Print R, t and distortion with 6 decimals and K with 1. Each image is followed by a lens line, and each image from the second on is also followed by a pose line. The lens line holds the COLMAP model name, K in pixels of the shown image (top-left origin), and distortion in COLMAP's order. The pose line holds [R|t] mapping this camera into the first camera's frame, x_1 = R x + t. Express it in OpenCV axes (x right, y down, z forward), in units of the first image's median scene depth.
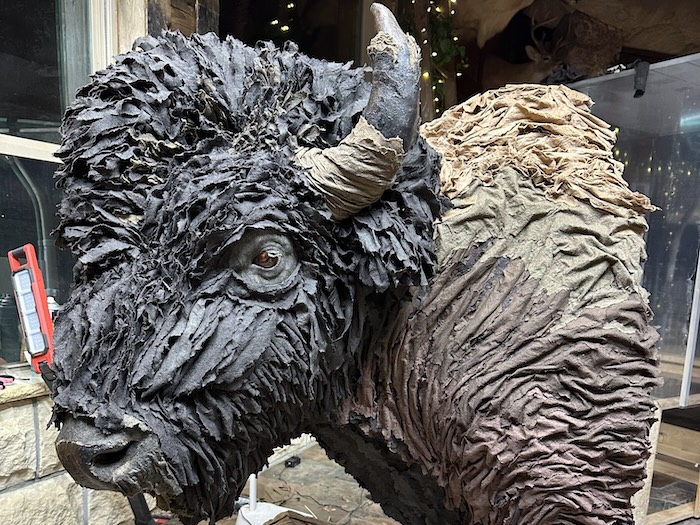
lens RADIAL K [[616.8, 0, 349.5], [0, 616.8, 306.3], [0, 0, 1]] dist [0.002498, -0.008223]
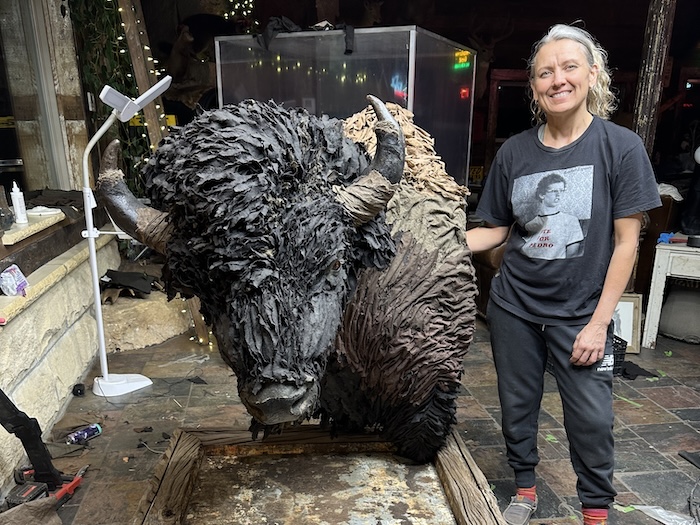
lens RADIAL K [[616.8, 0, 349.5], [0, 616.8, 306.3], [0, 0, 1]] dist [0.002498, -0.008223]
pose [[0.834295, -0.173002, 0.523472, -0.772081], [0.077808, 0.976935, 0.198858, -0.229296], [-0.545801, -0.125176, 0.828512, -0.299521]]
